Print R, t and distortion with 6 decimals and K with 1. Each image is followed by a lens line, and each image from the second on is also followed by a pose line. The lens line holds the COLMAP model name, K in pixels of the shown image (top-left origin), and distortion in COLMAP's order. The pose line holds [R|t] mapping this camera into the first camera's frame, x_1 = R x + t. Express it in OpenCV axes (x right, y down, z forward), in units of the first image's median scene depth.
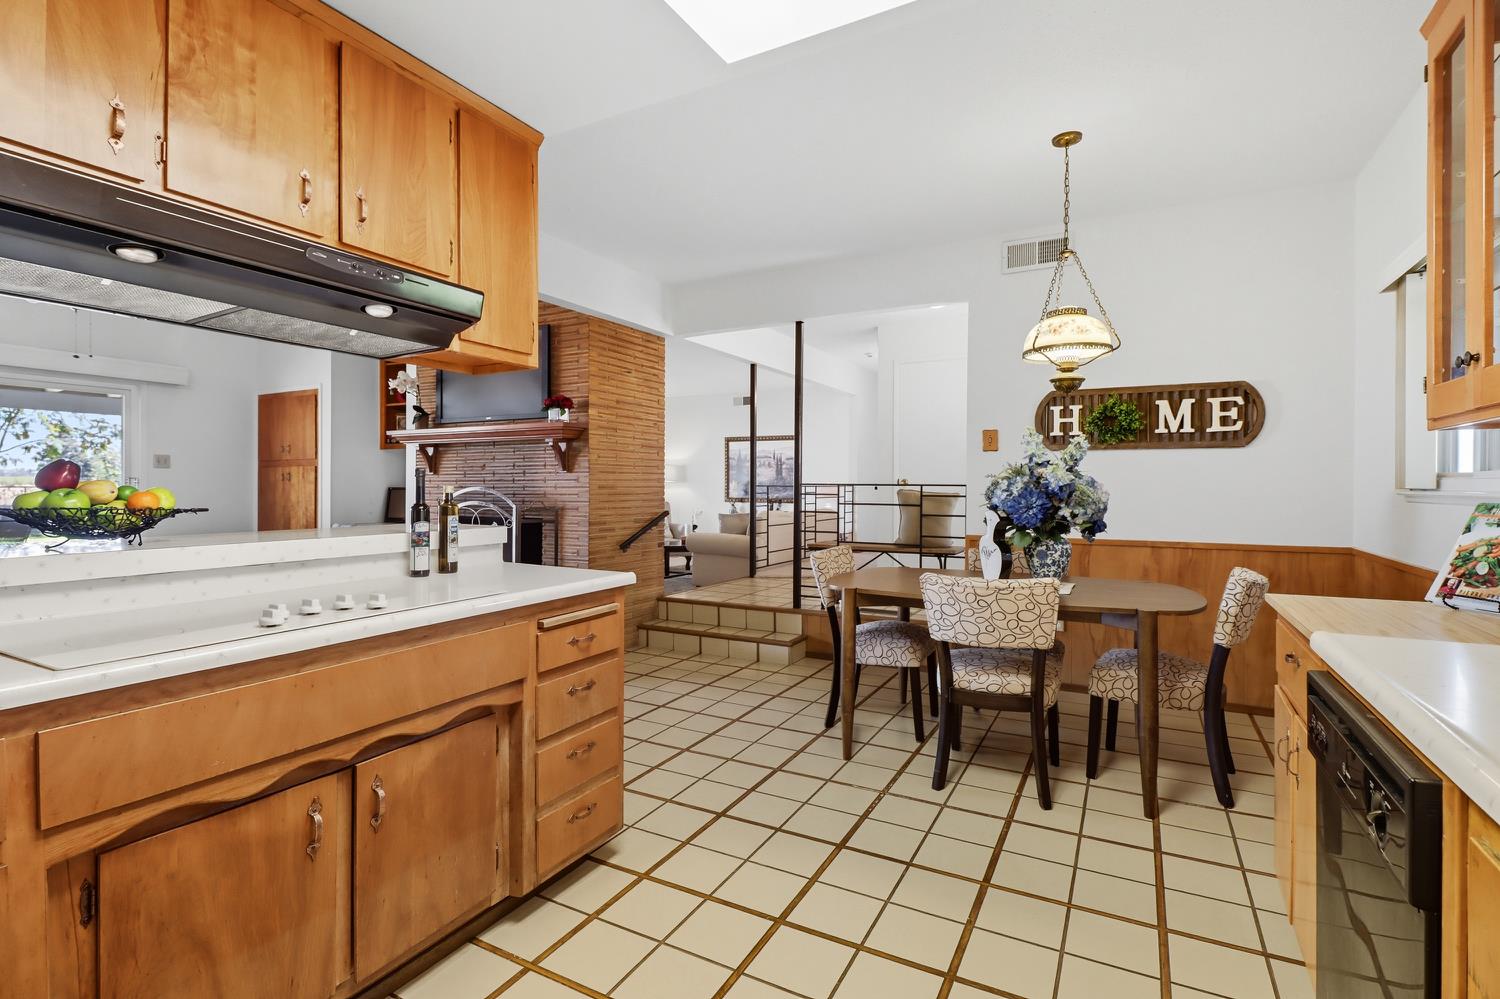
lens RADIAL K [[704.7, 0, 749.1], [0, 704.7, 480.4], [0, 0, 1]] dist [0.023405, -0.015904]
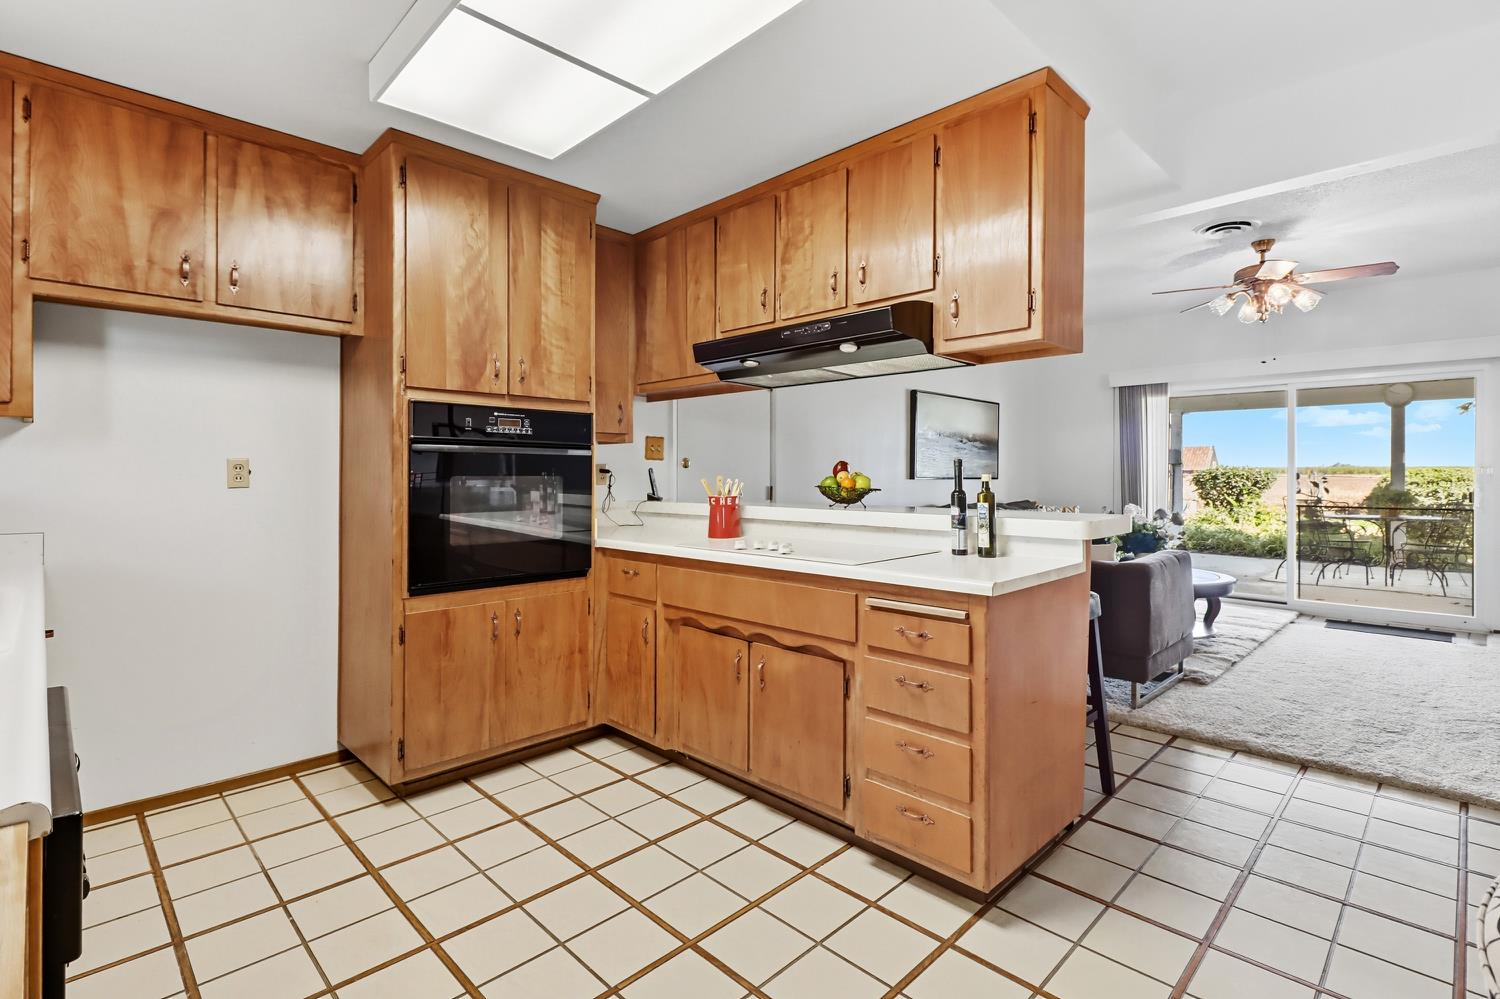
lens RADIAL K [[704.7, 0, 749.1], [0, 704.7, 480.4], [0, 0, 1]] dist [0.023405, -0.015904]
pose [[-0.299251, 0.007725, -0.954143, 0.394691], [0.005263, 0.999965, 0.006445, 0.004140], [0.954160, -0.003093, -0.299281, 0.570282]]
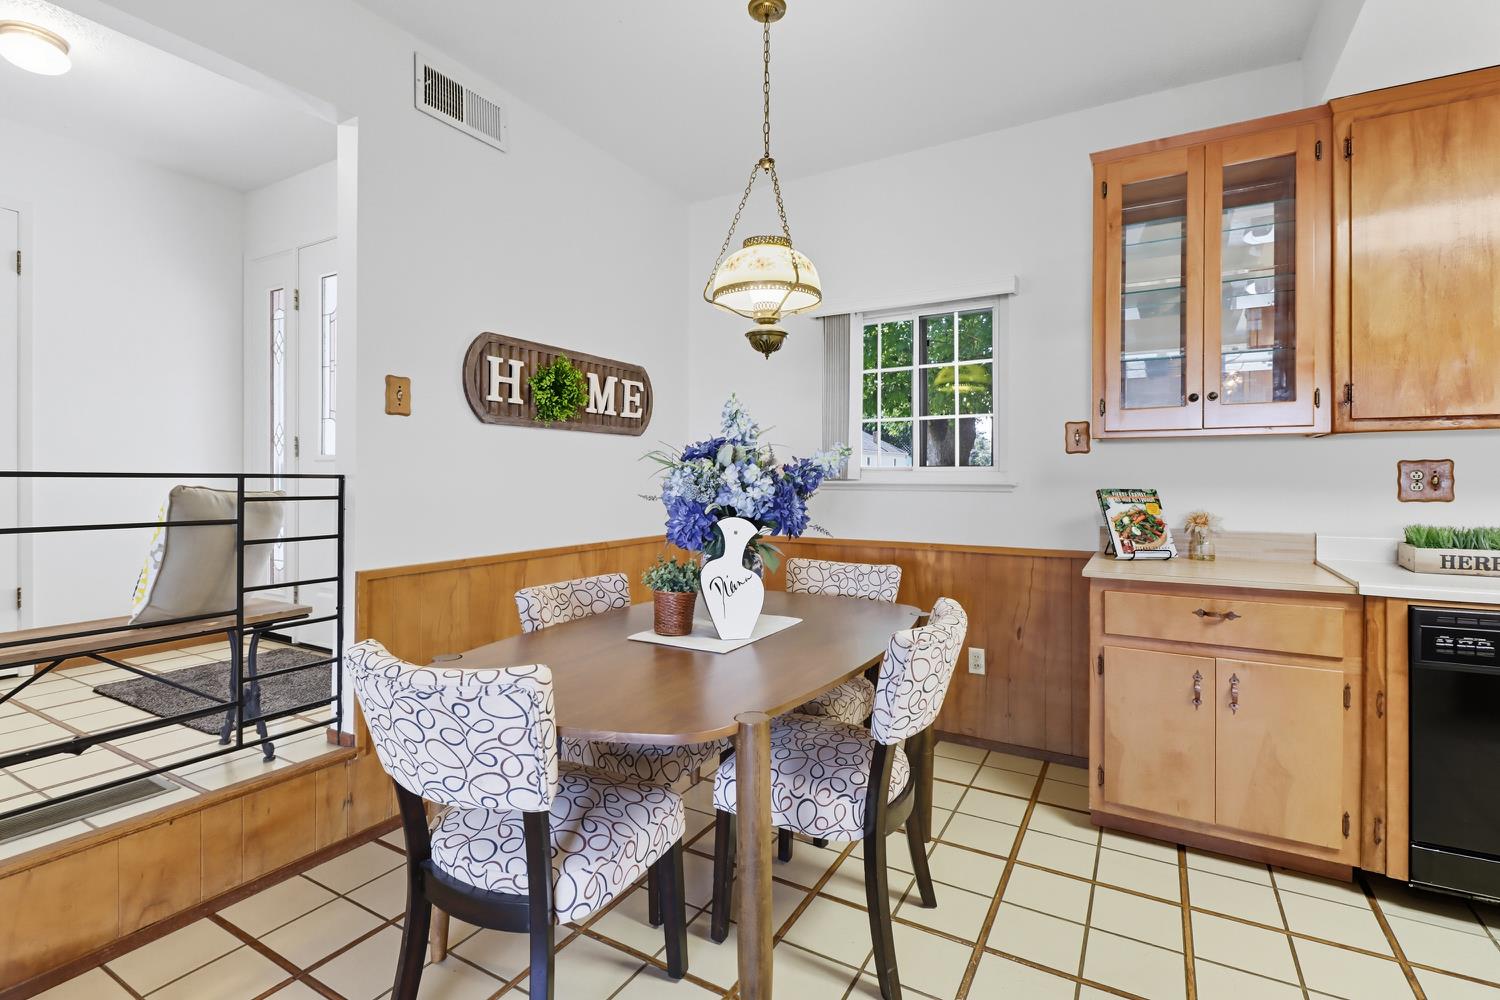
lens RADIAL K [[704.7, 0, 749.1], [0, 704.7, 480.9], [0, 0, 1]] dist [0.023405, -0.015904]
pose [[0.031414, -0.006573, 0.999485, -0.230084], [-0.008005, 0.999945, 0.006828, 0.005006], [-0.999474, -0.008216, 0.031360, 0.789395]]
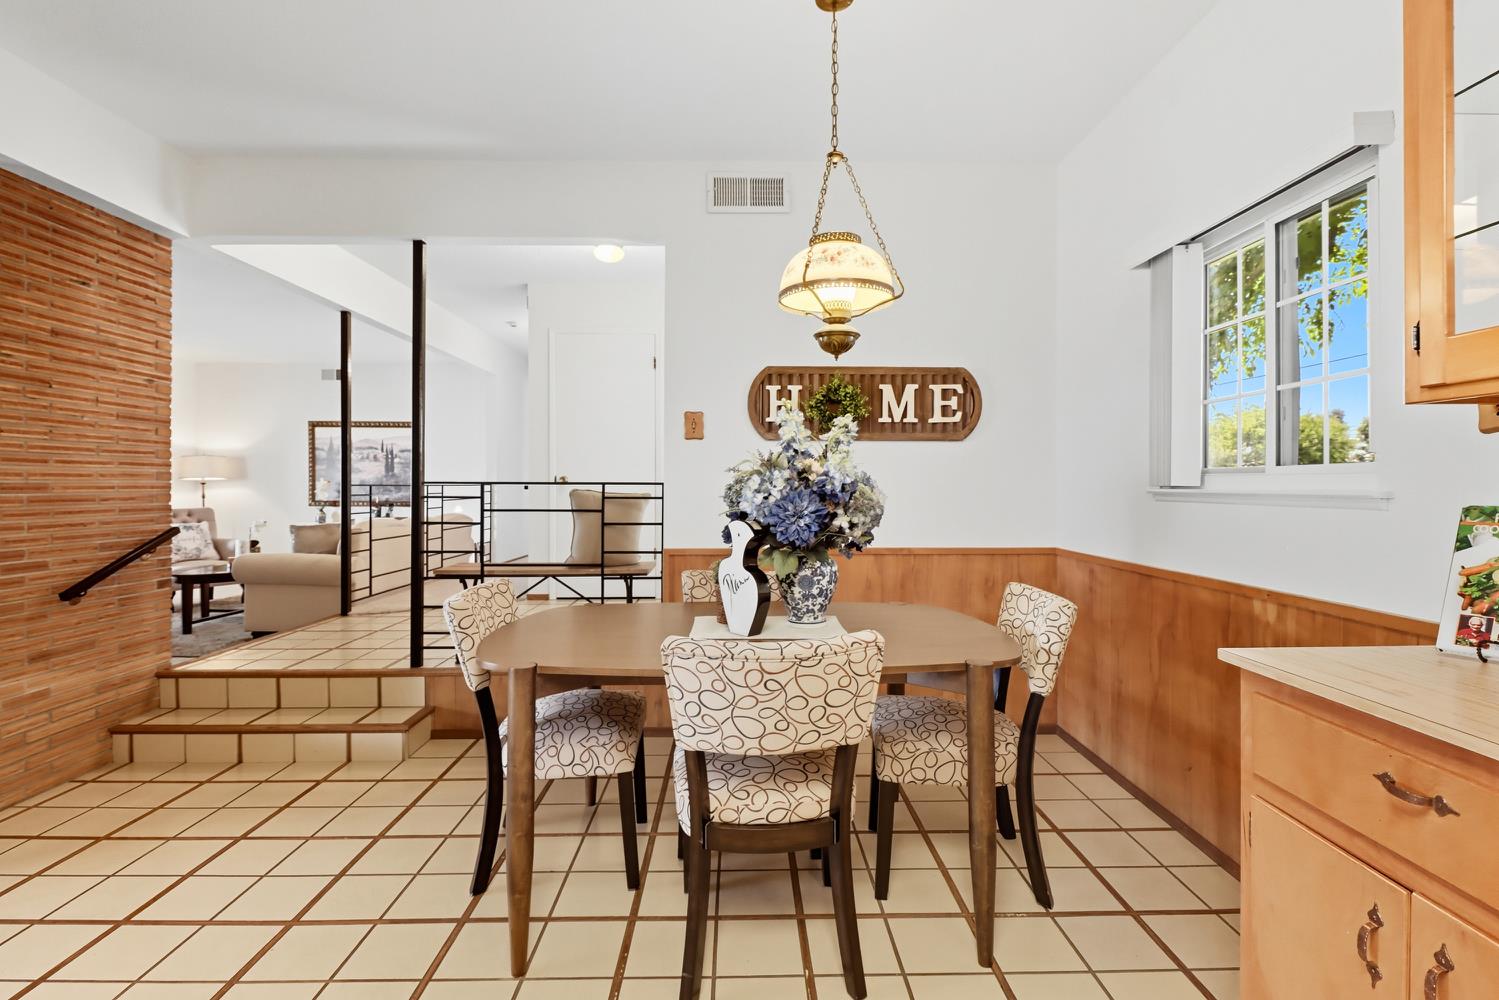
lens RADIAL K [[704.2, 0, 748.6], [0, 704.2, 480.9], [0, 0, 1]] dist [0.023405, -0.015904]
pose [[0.872303, -0.000317, 0.488966, 0.018236], [-0.000994, 0.999997, 0.002422, 0.002503], [-0.488965, -0.002599, 0.872300, 0.332888]]
